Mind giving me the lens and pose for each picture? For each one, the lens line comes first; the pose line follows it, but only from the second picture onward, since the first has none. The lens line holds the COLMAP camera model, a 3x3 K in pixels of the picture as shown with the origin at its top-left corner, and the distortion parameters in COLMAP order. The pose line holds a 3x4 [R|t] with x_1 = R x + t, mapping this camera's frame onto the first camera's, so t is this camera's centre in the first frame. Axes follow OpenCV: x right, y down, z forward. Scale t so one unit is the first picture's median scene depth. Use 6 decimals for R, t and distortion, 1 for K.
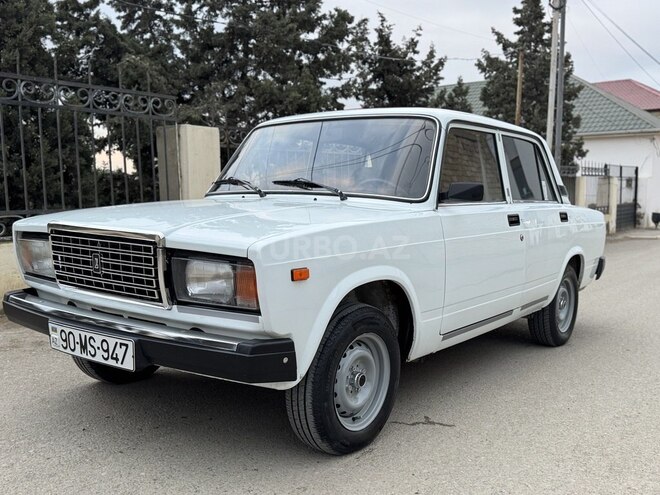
lens RADIAL K [[723.9, 0, 330.9], [0, 723.9, 249.9], [0, 0, 1]] dist [0.193159, -0.452646]
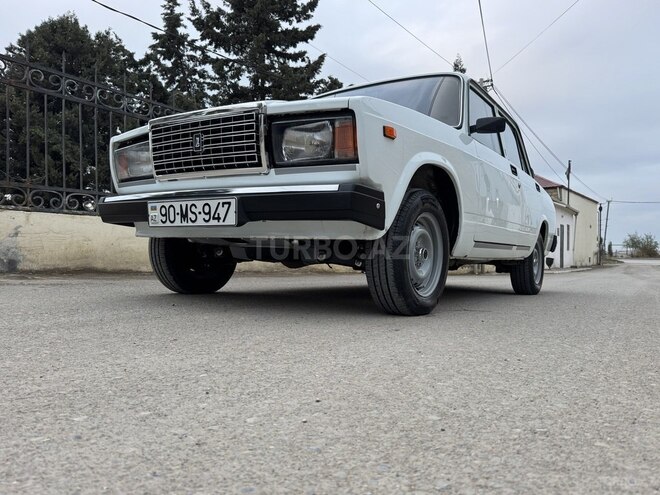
lens RADIAL K [[532.3, 0, 328.6], [0, 532.3, 246.4], [0, 0, 1]] dist [0.224994, -0.483374]
pose [[0.997967, 0.008245, 0.063202, -0.170546], [-0.001198, 0.993850, -0.110732, 0.272820], [-0.063727, 0.110431, 0.991839, 0.178982]]
